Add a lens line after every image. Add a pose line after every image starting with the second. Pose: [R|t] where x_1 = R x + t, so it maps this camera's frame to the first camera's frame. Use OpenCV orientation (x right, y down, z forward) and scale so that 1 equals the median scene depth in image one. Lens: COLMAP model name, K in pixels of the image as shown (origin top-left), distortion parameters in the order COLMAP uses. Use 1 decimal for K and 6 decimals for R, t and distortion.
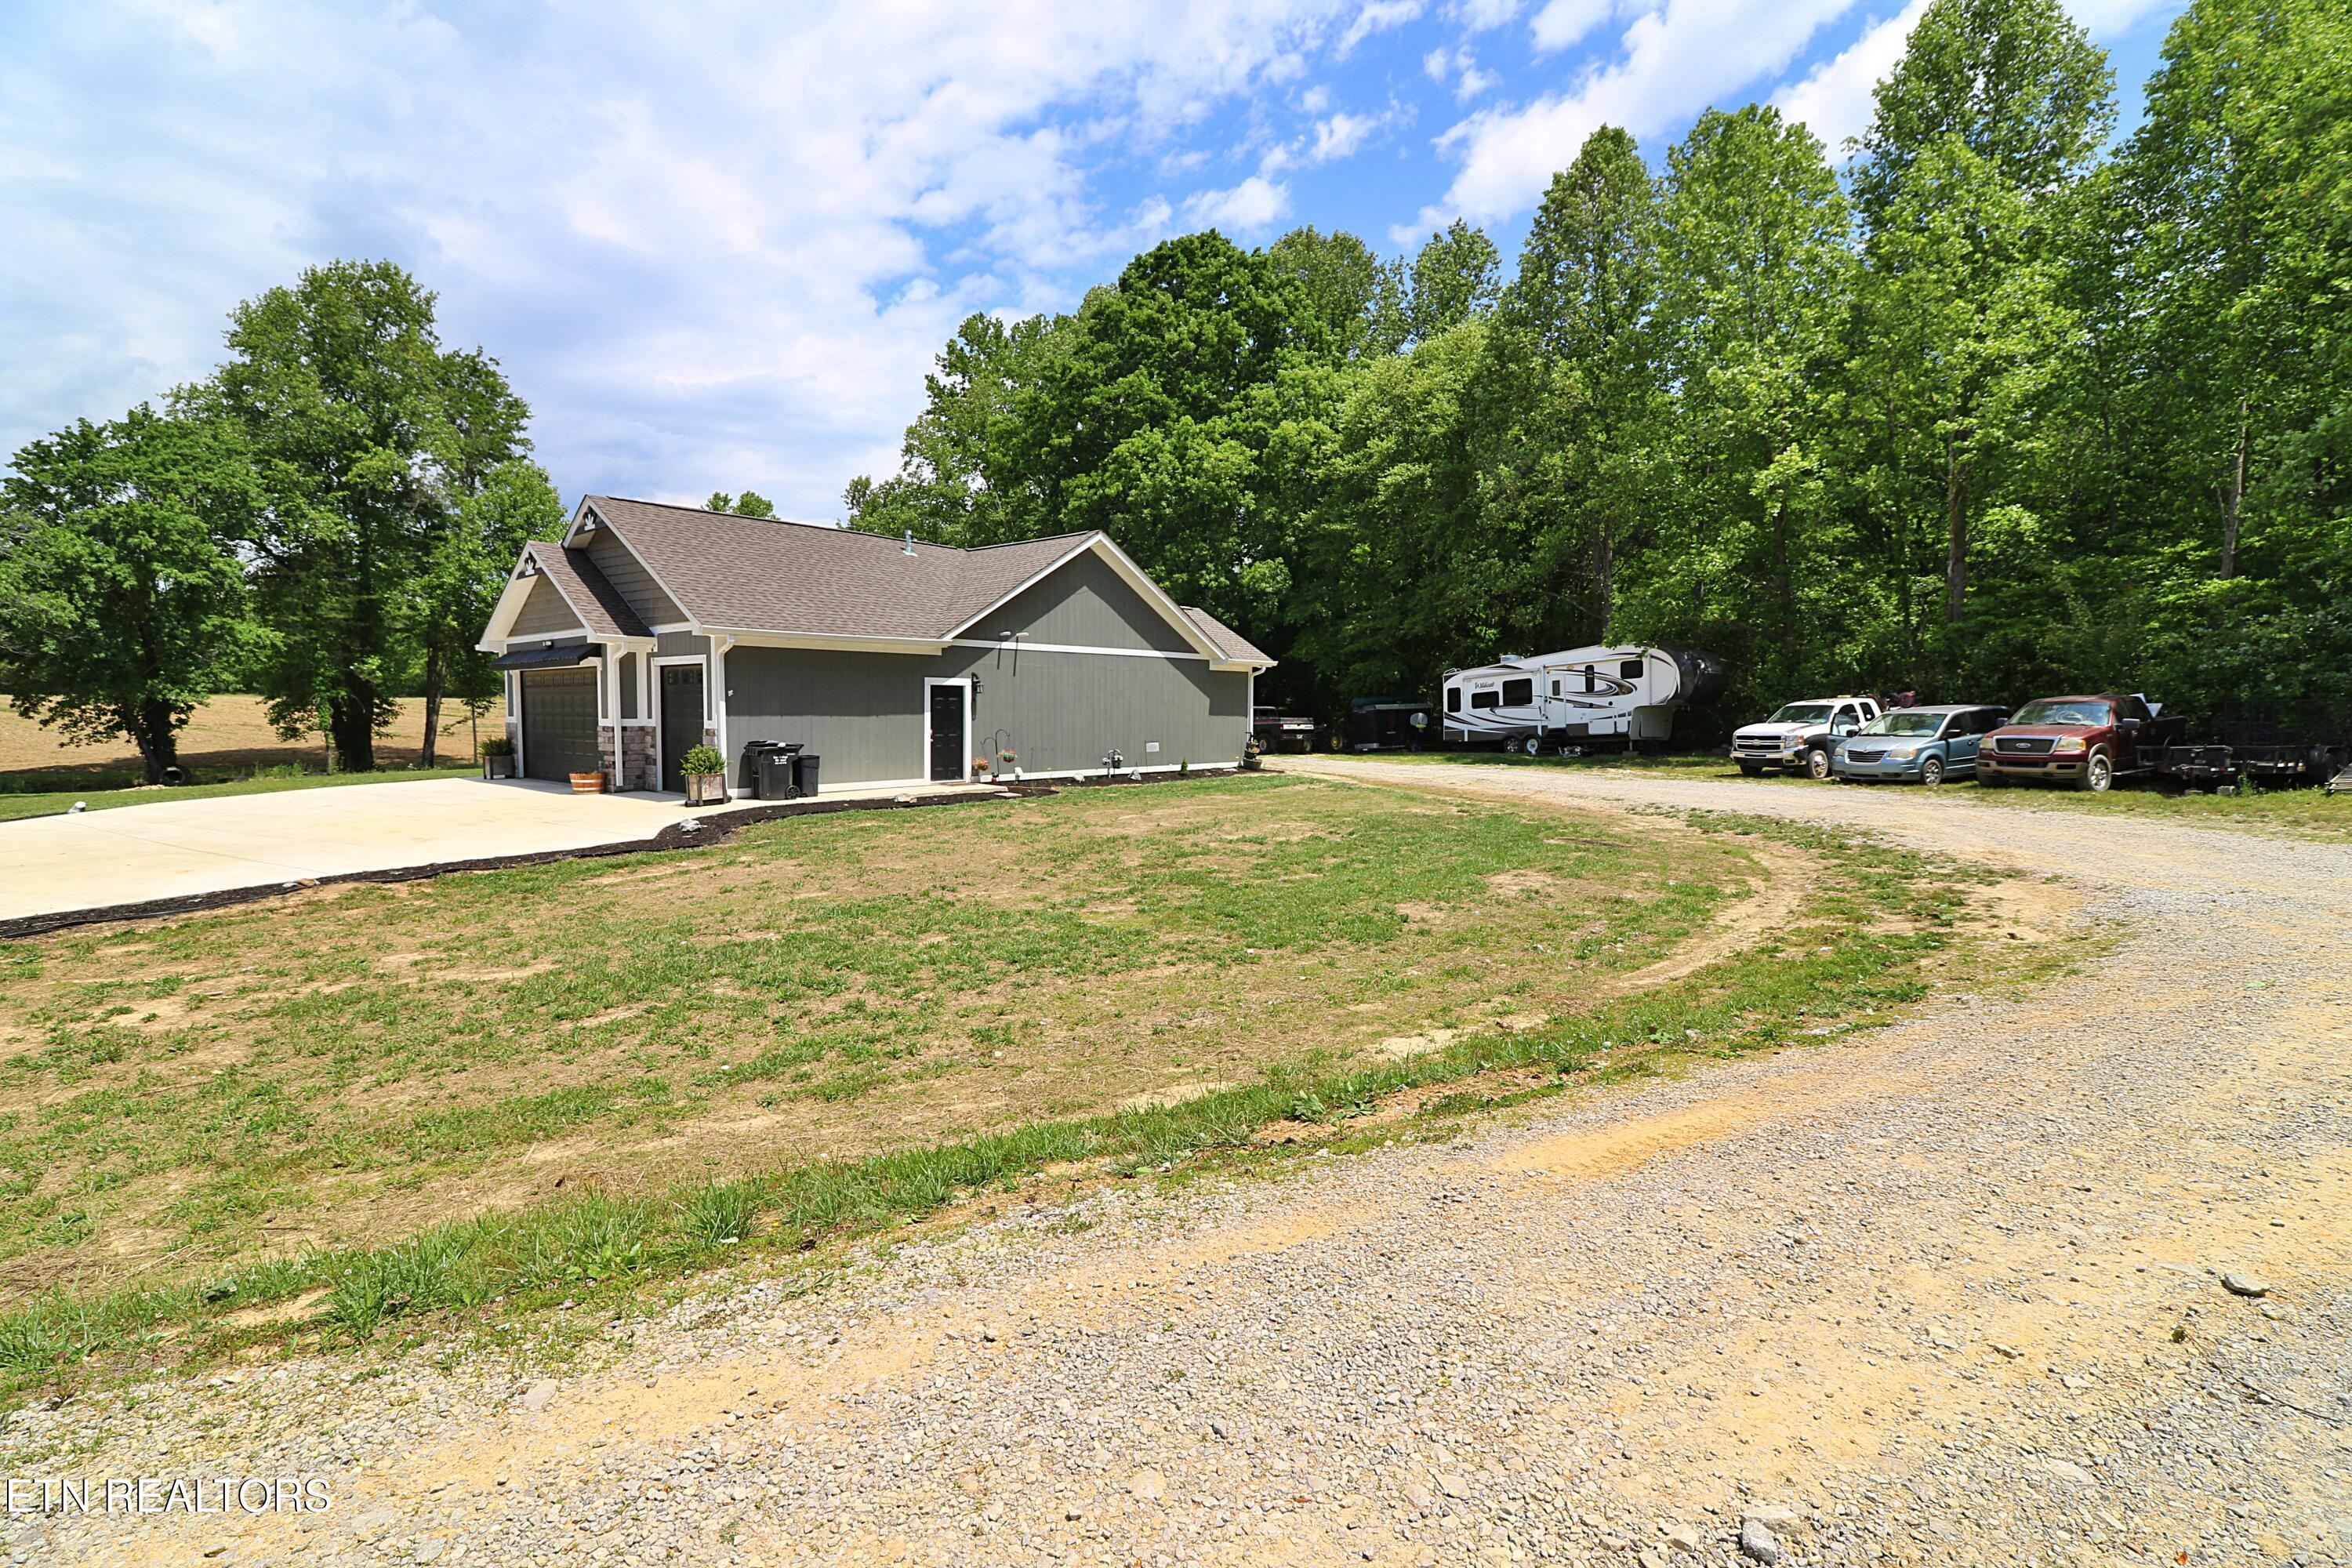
lens RADIAL K [[1077.3, 0, 1175.8], [0, 1077.3, 774.7], [0, 0, 1]] dist [-0.010390, -0.007670]
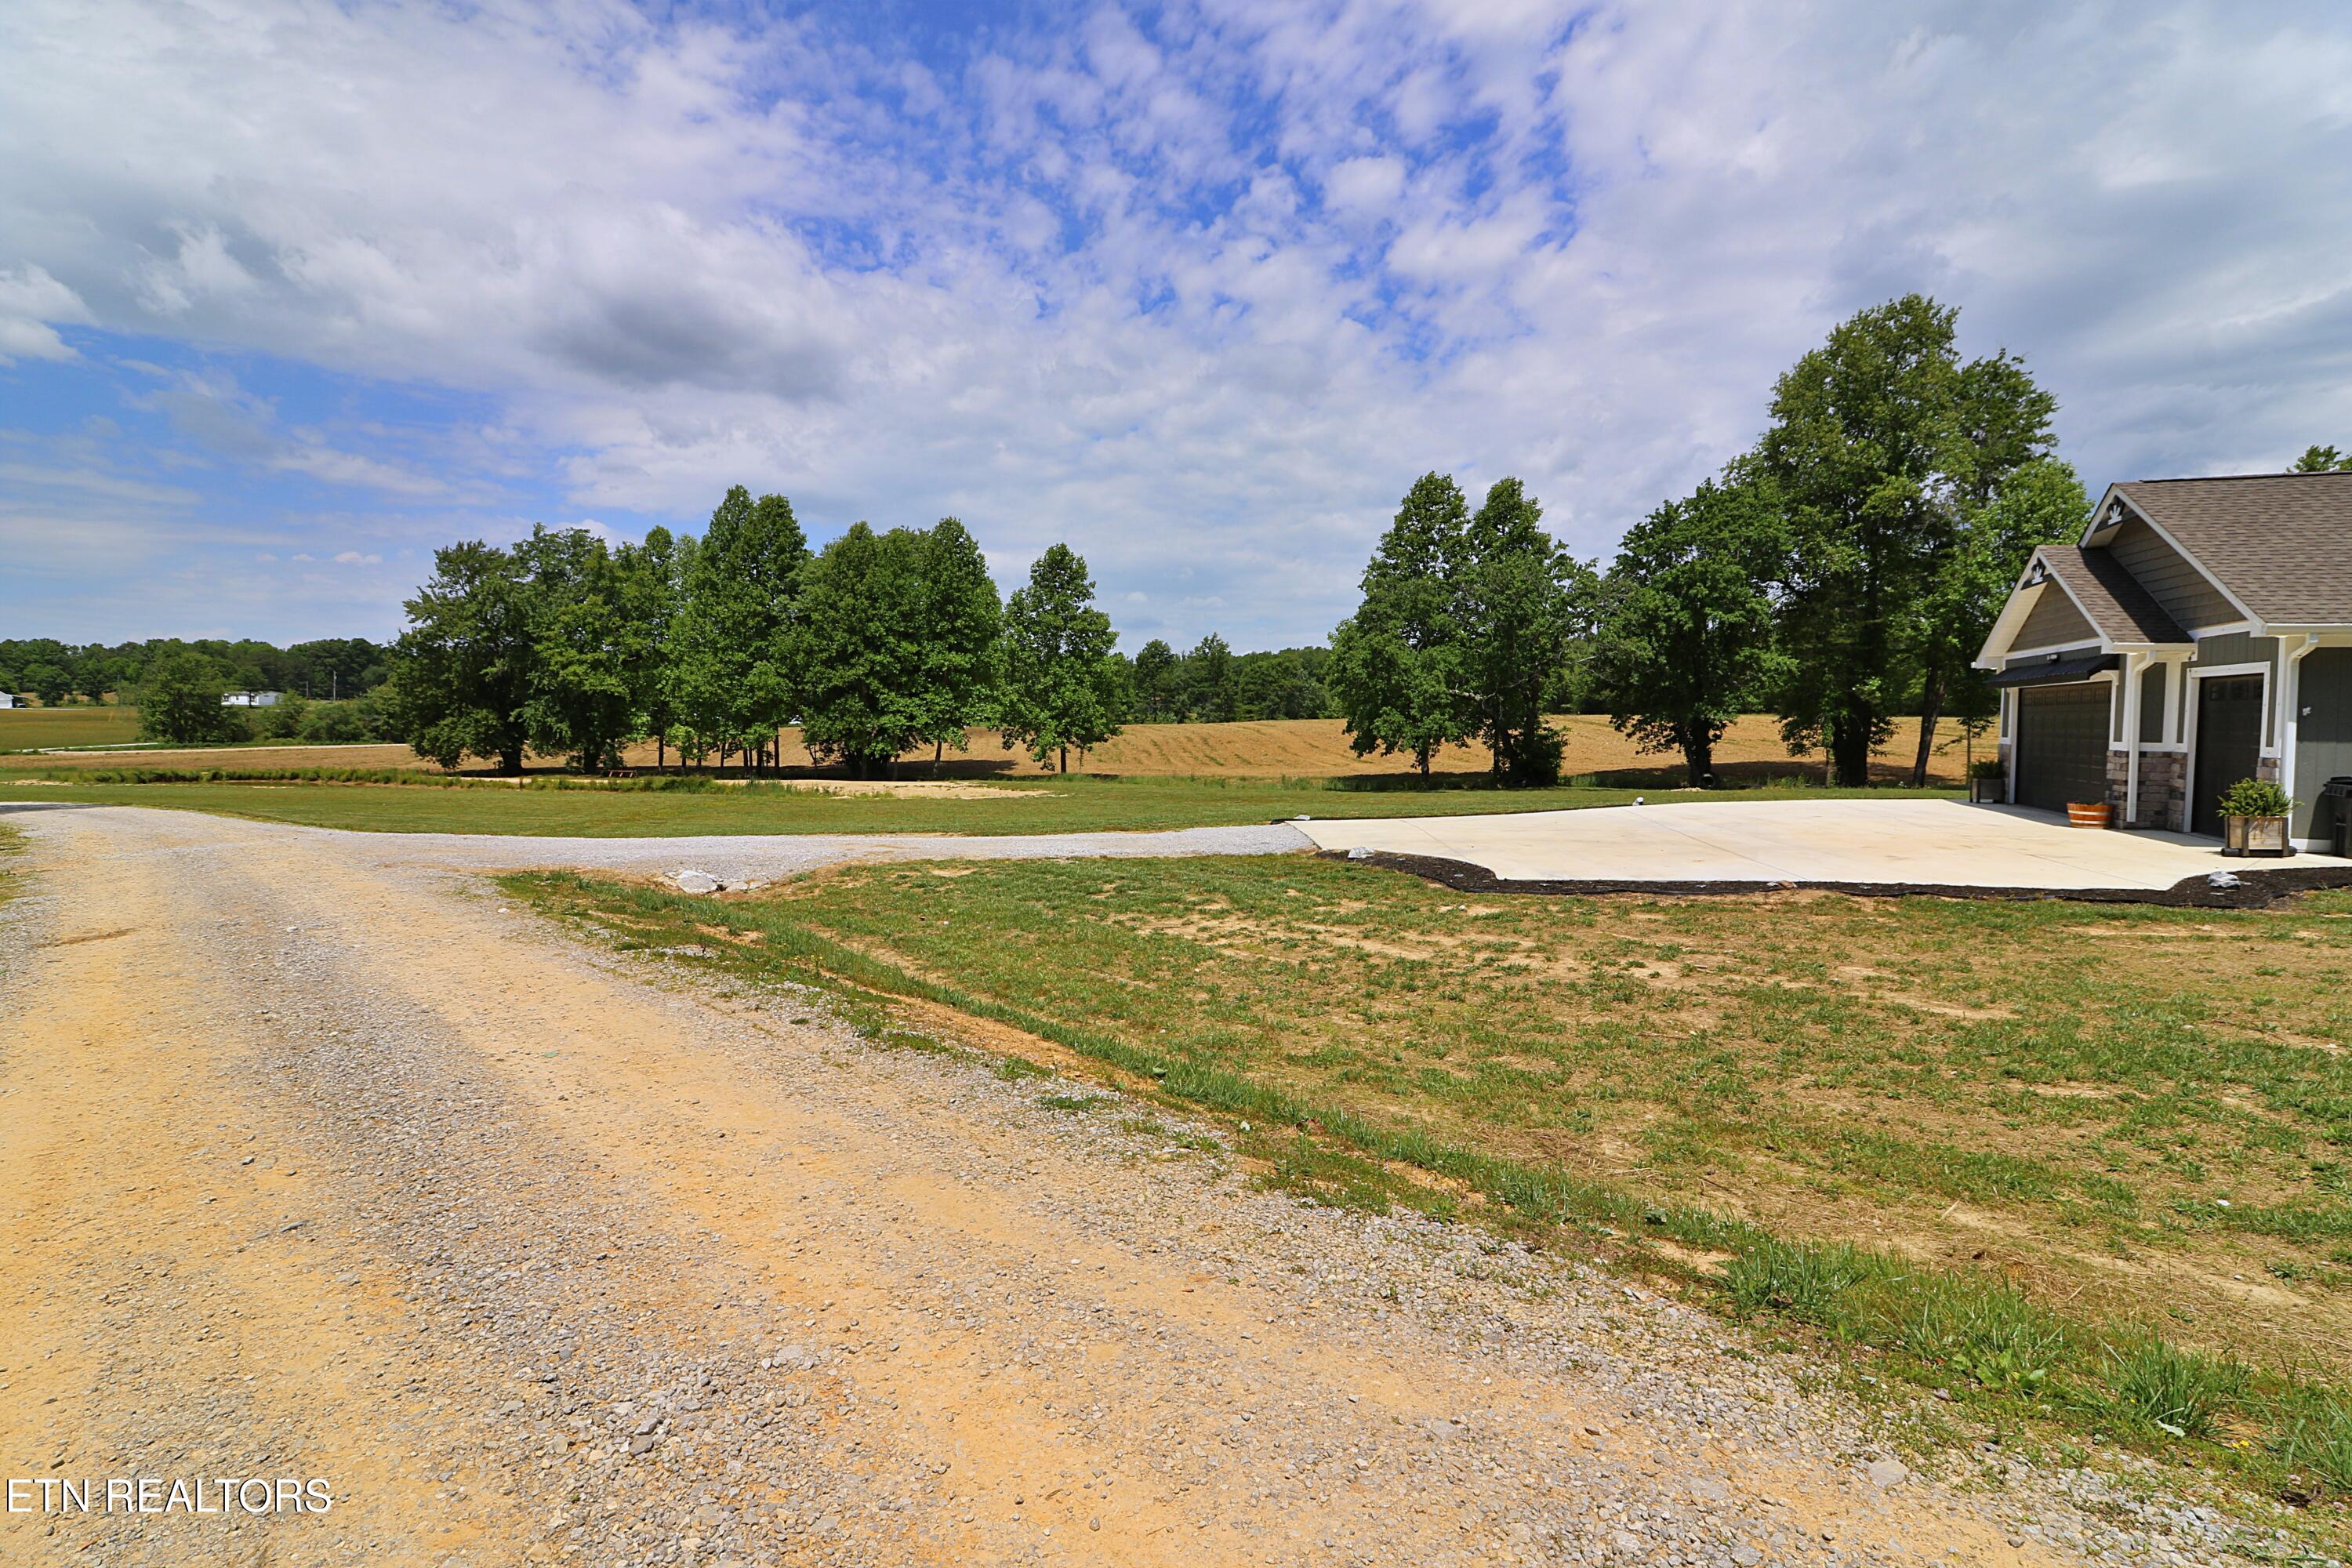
lens RADIAL K [[1077.3, 0, 1179.1], [0, 1077.3, 762.4], [0, 0, 1]] dist [-0.010390, -0.007670]
pose [[0.345865, 0.036184, -0.937586, 0.010686], [-0.063598, 0.997862, 0.015050, -0.002742], [0.936126, 0.054423, 0.347427, 0.024353]]
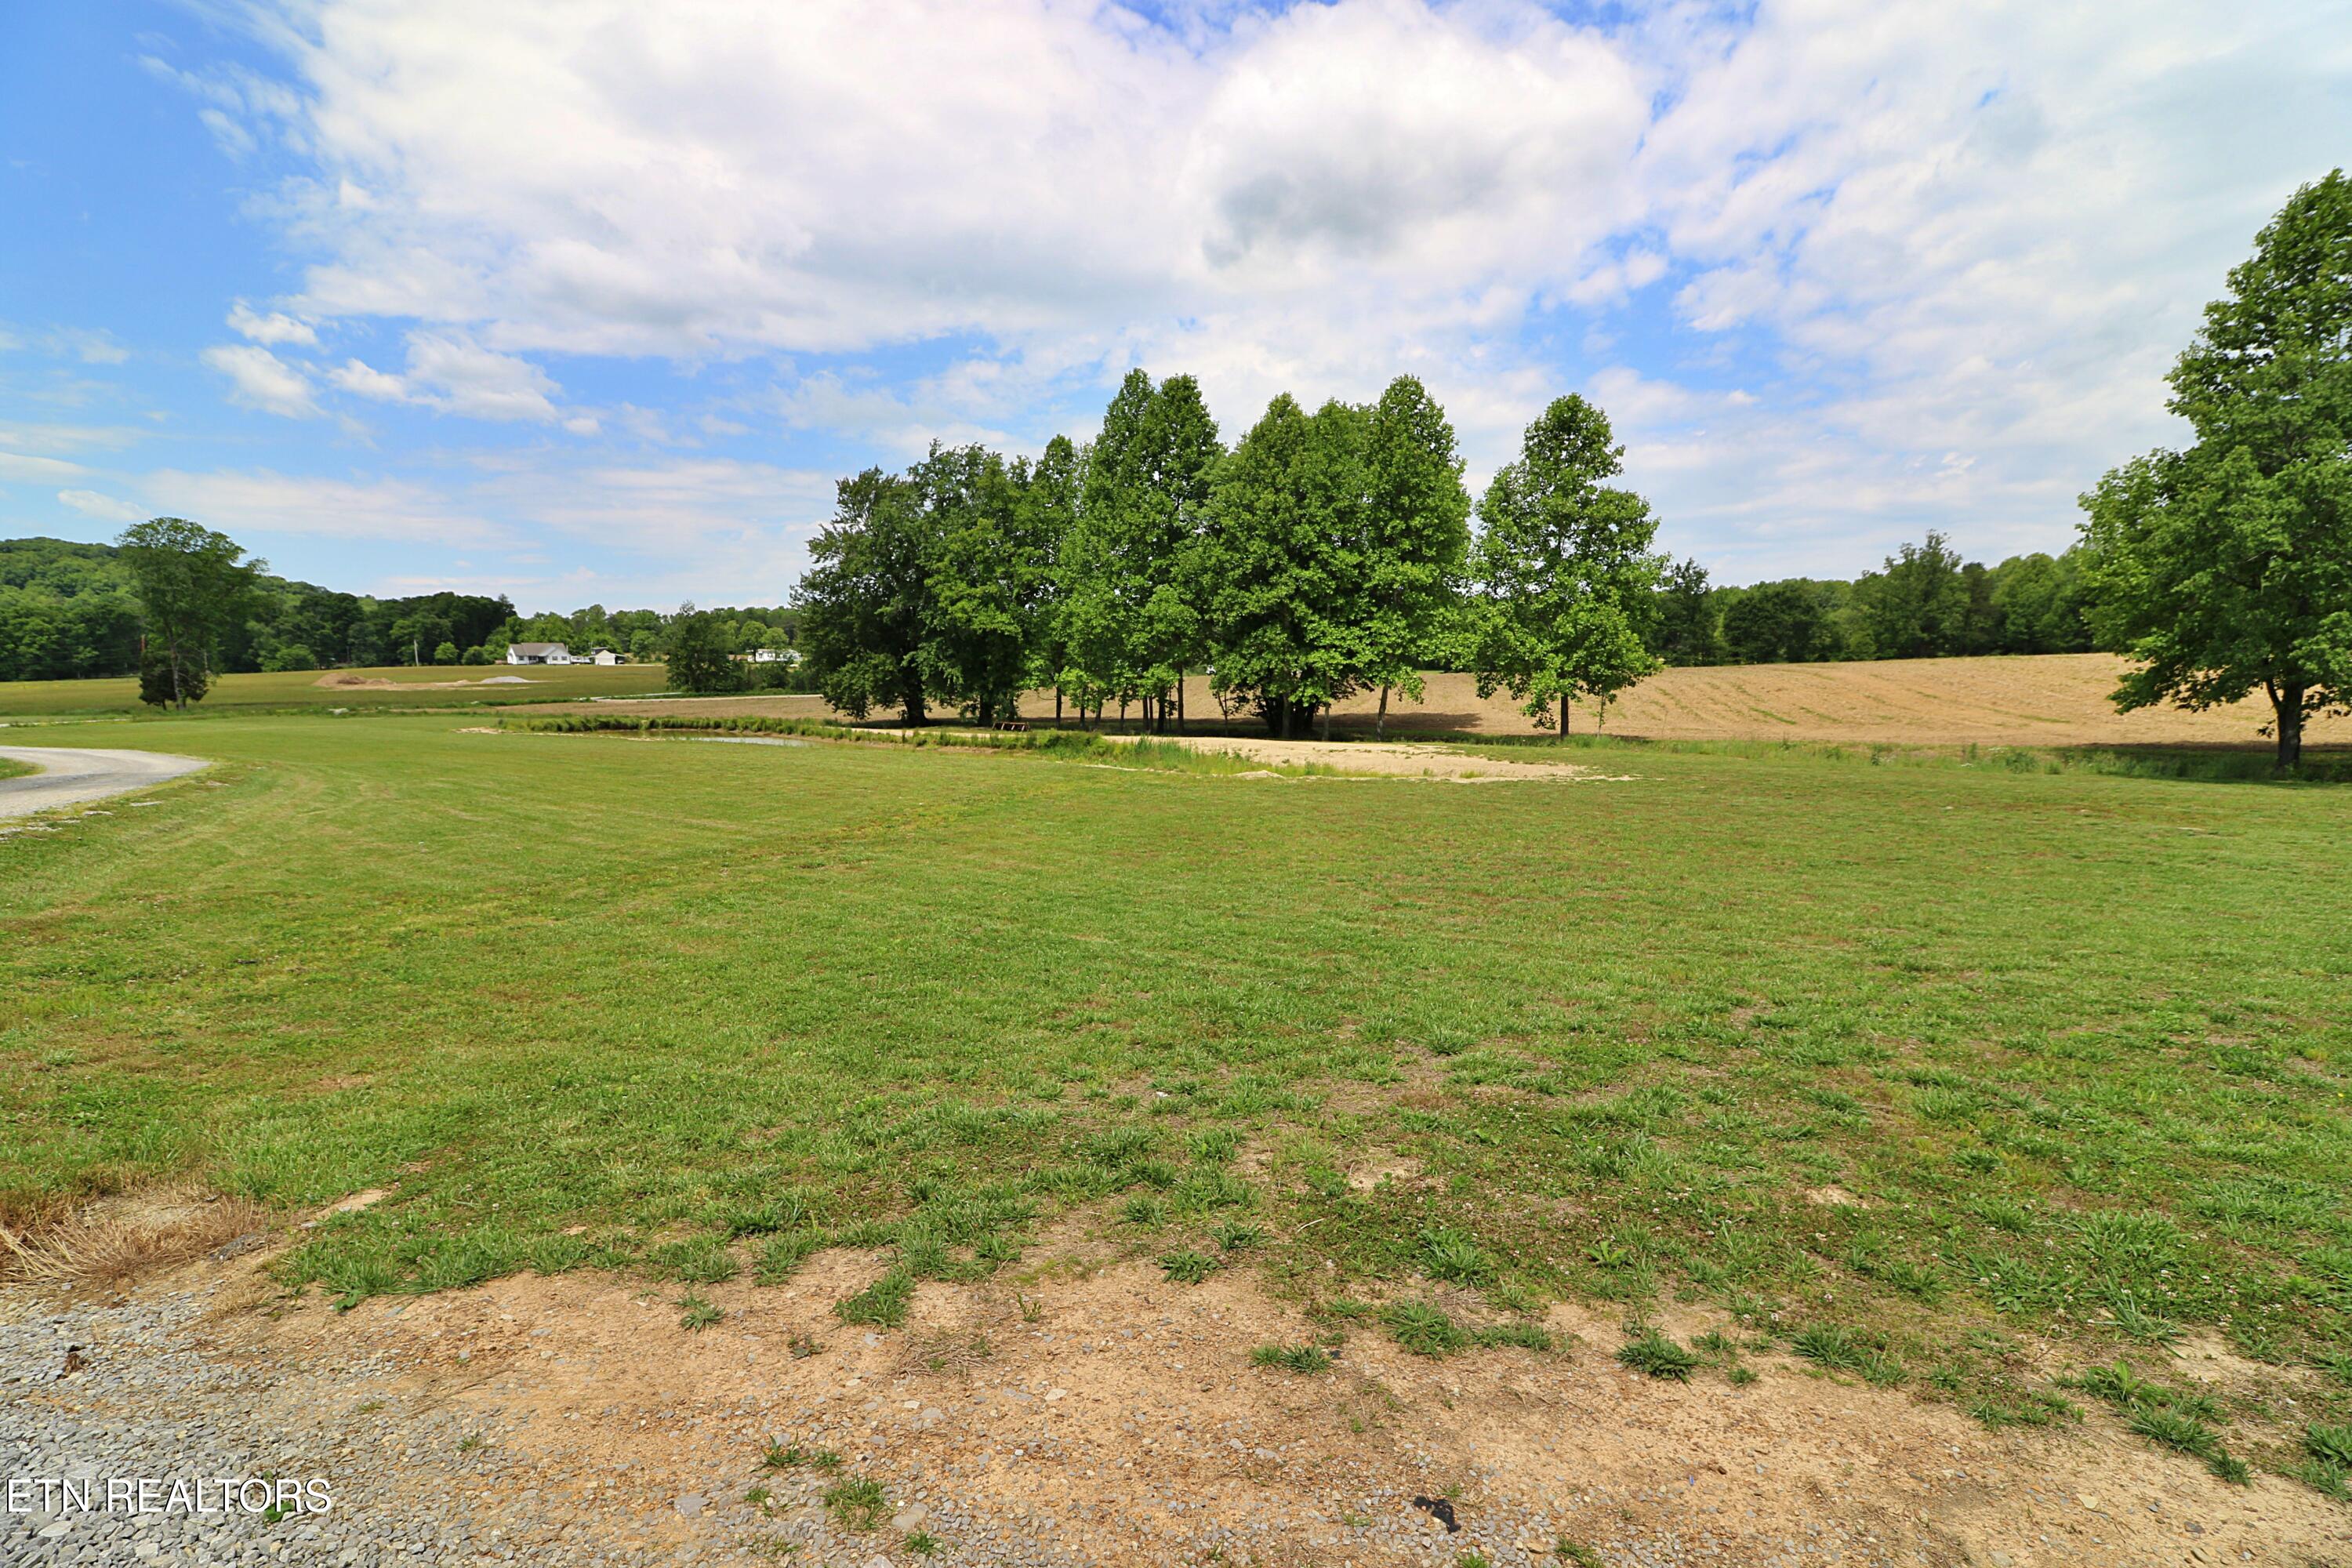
lens RADIAL K [[1077.3, 0, 1184.7], [0, 1077.3, 789.8], [0, 0, 1]] dist [-0.010390, -0.007670]
pose [[-0.021150, 0.108134, -0.993911, -0.282534], [-0.059640, 0.992227, 0.109220, 0.004794], [0.997996, 0.061587, -0.014537, 0.041668]]
